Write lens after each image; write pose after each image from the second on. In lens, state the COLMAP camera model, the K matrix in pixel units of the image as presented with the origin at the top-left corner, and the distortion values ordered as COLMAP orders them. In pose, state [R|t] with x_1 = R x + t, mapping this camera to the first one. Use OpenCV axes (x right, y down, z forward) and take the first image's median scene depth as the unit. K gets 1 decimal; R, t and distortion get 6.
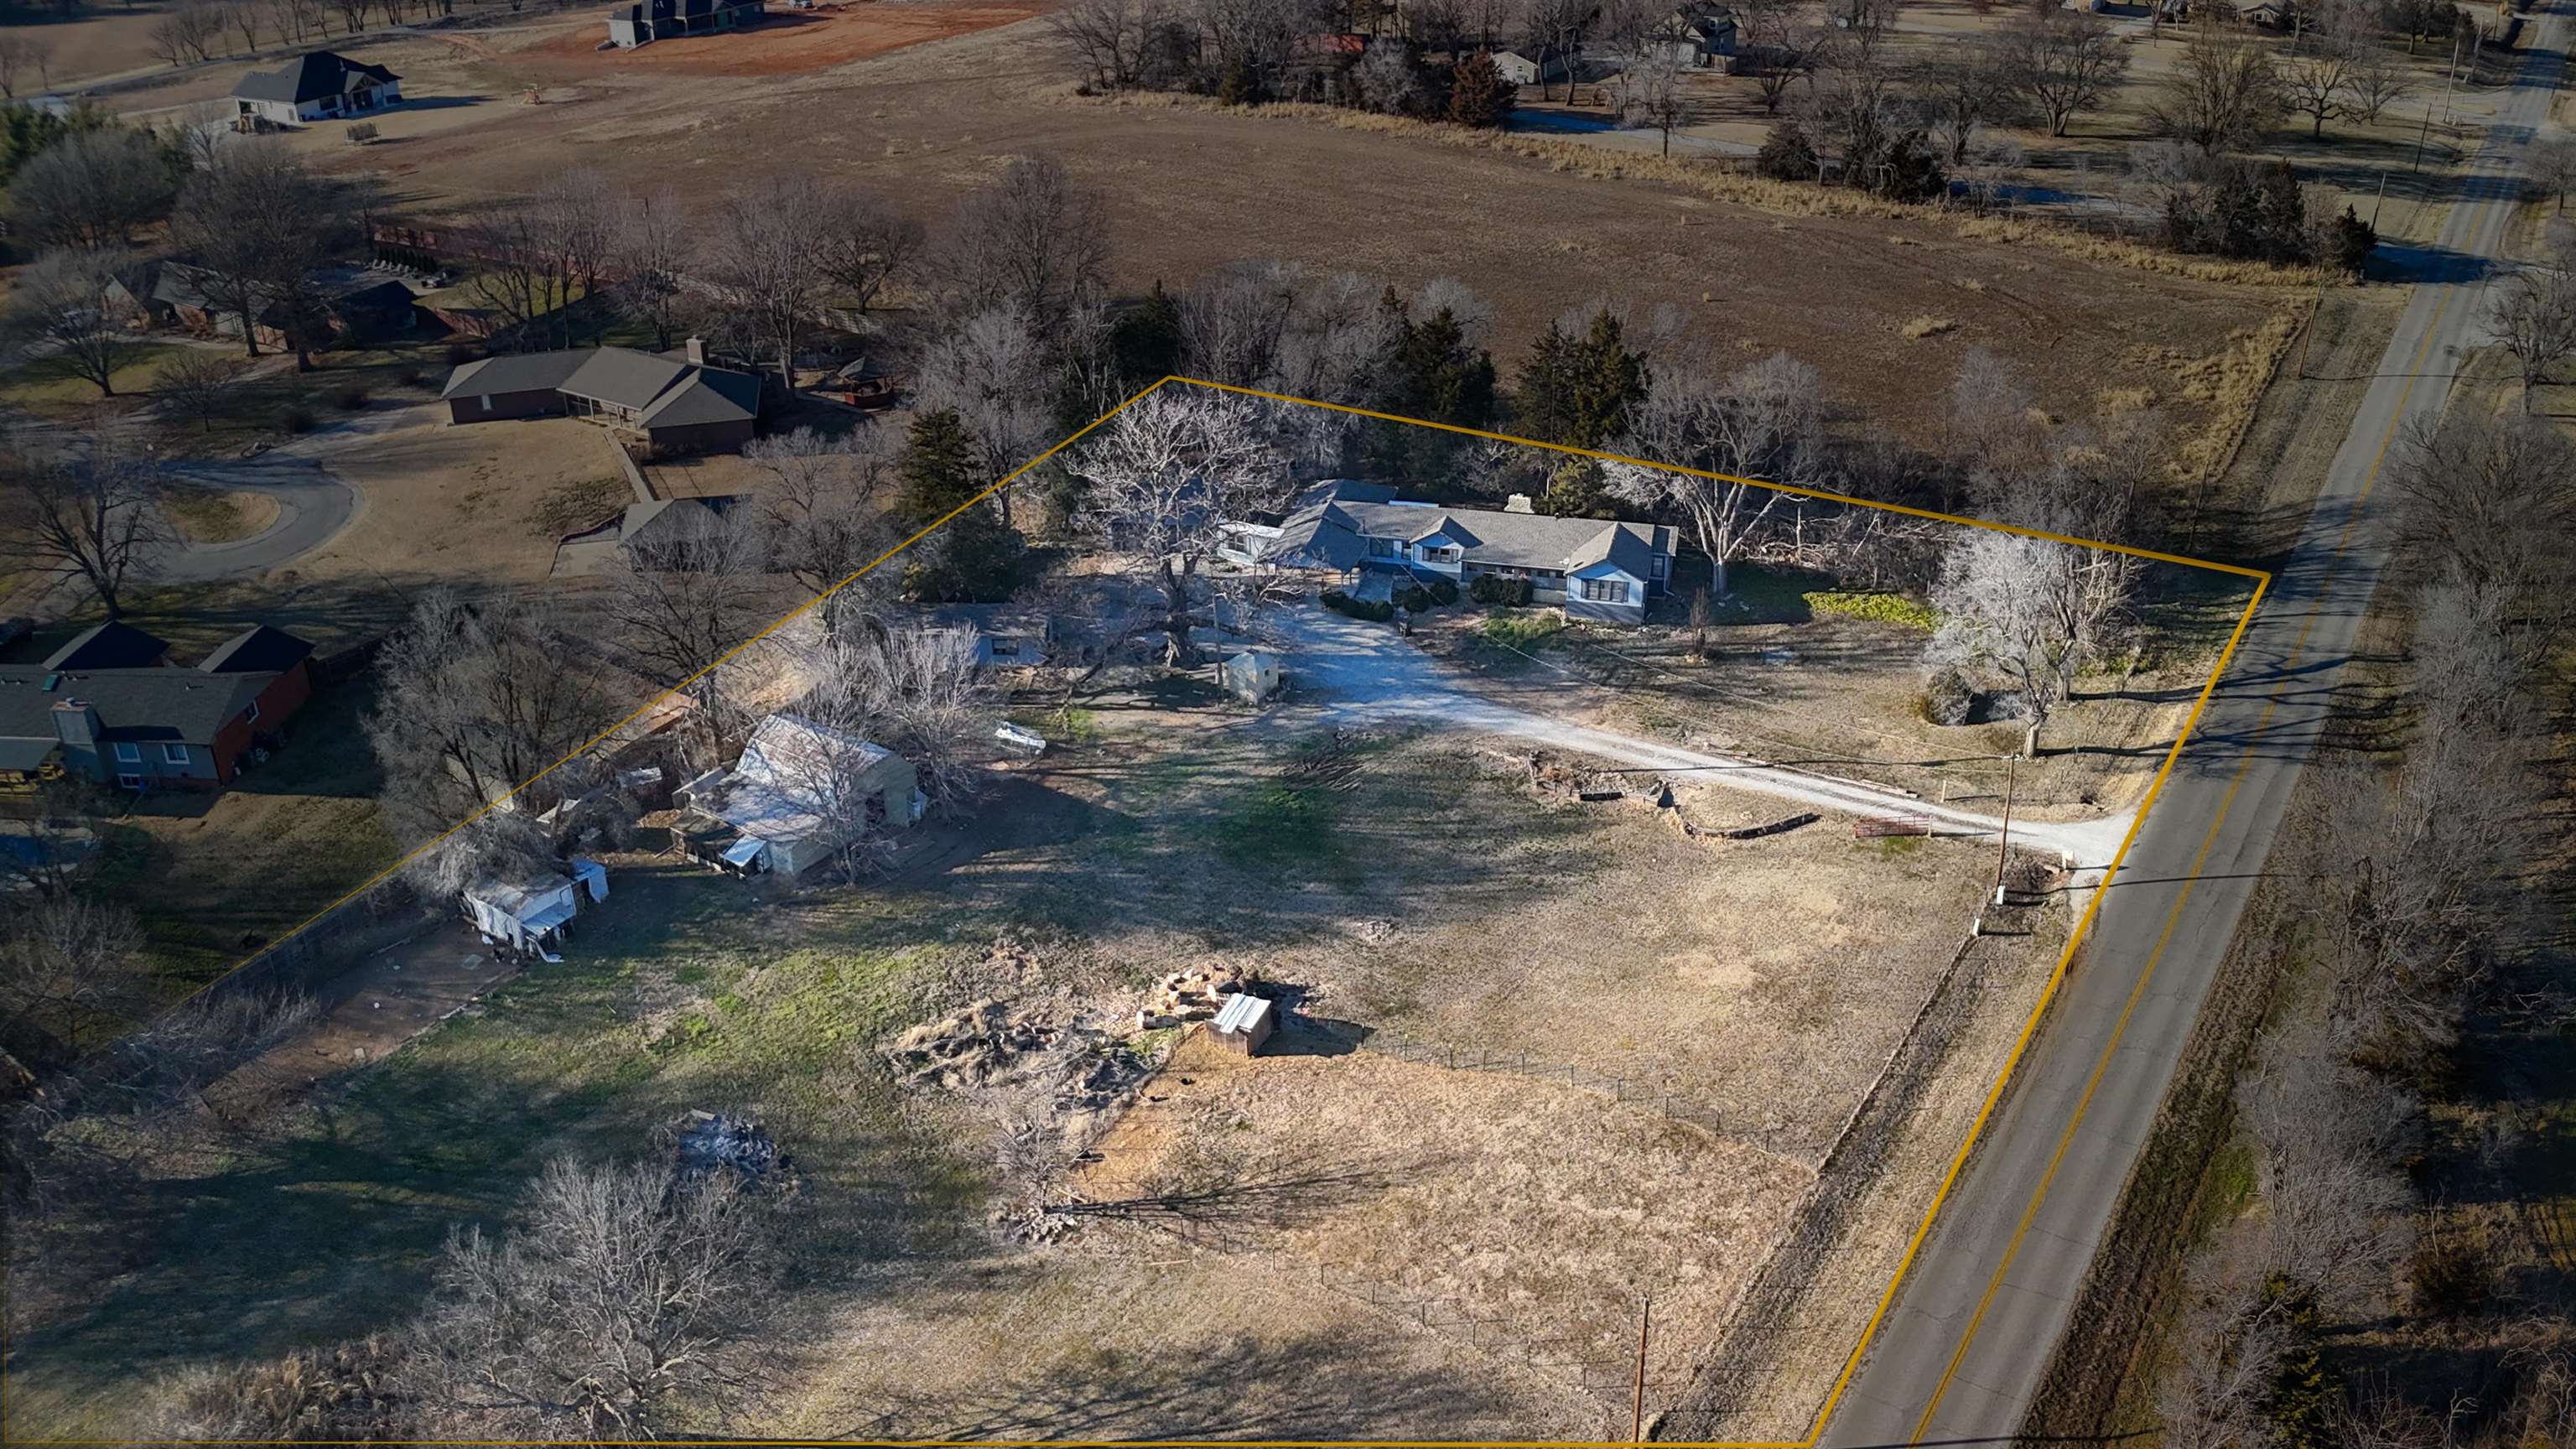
lens RADIAL K [[2182.0, 0, 1246.6], [0, 2182.0, 715.4], [0, 0, 1]] dist [-0.190340, -0.005117]
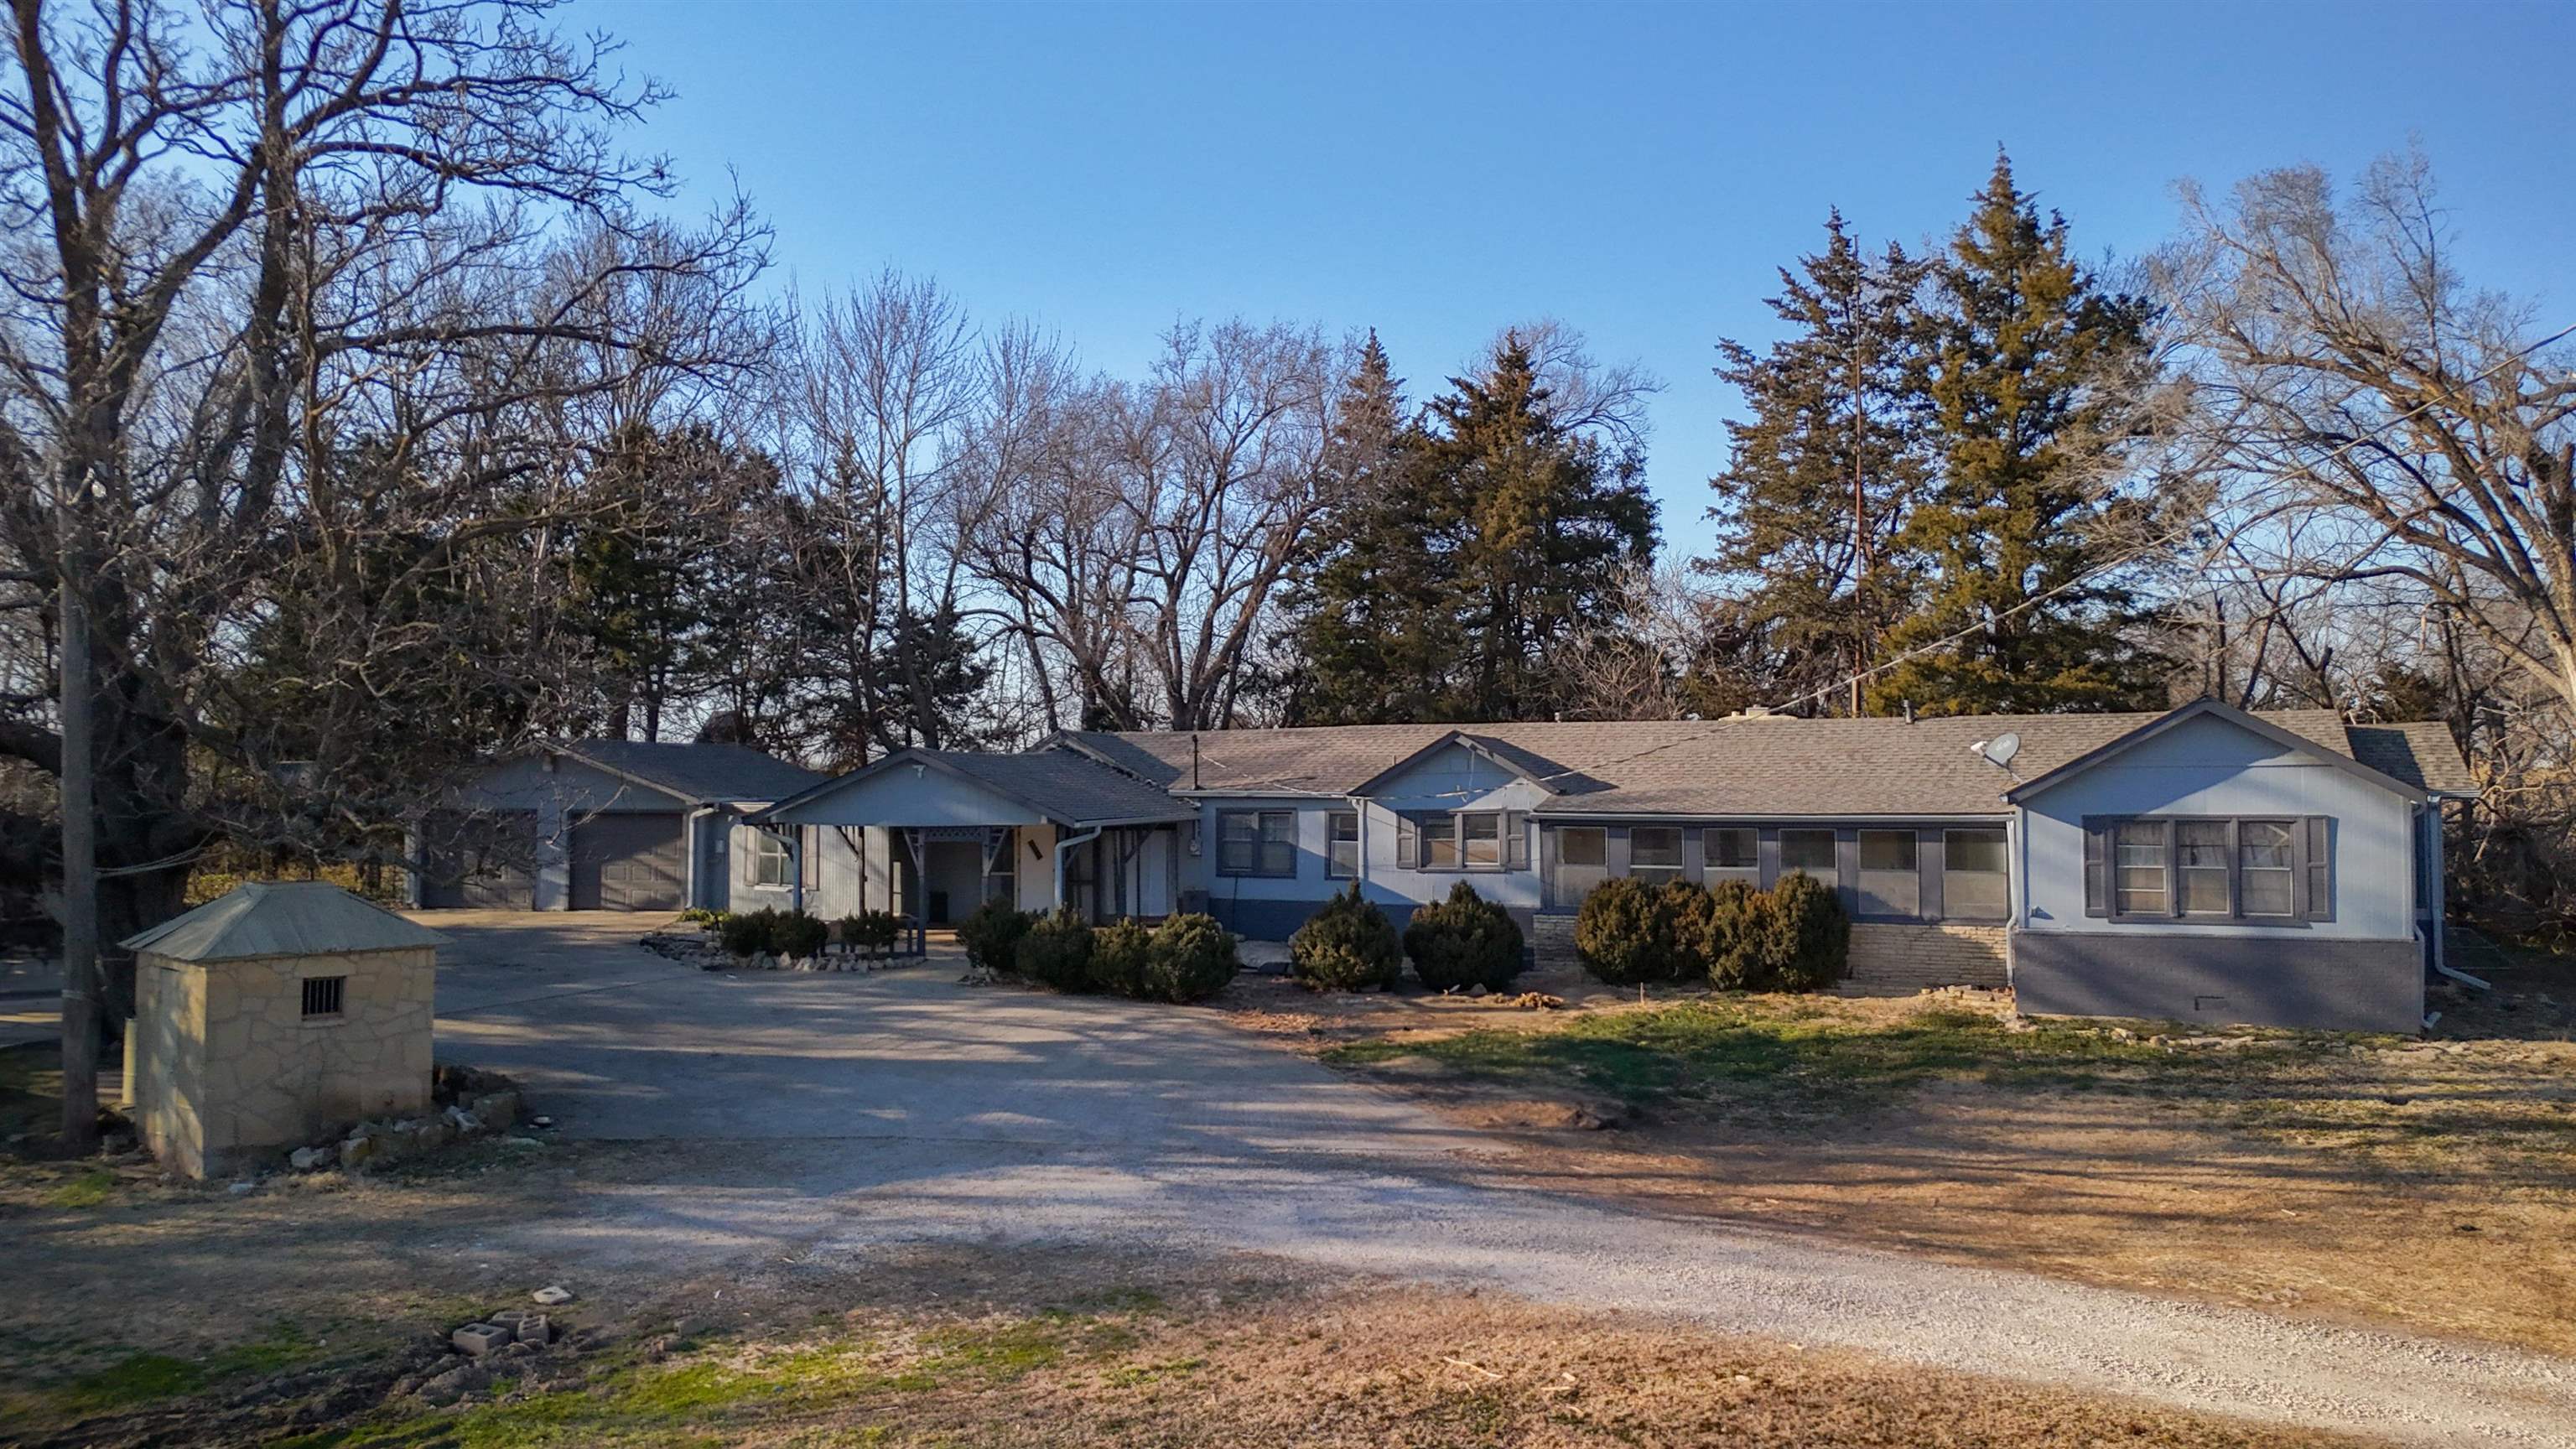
lens RADIAL K [[1911.6, 0, 1296.4], [0, 1911.6, 733.1], [0, 0, 1]] dist [0.082823, -0.095071]
pose [[0.996507, 0.026348, -0.079243, 0.087467], [-0.061633, 0.872337, -0.485005, 0.027503], [0.056348, 0.488195, 0.870913, 0.793928]]
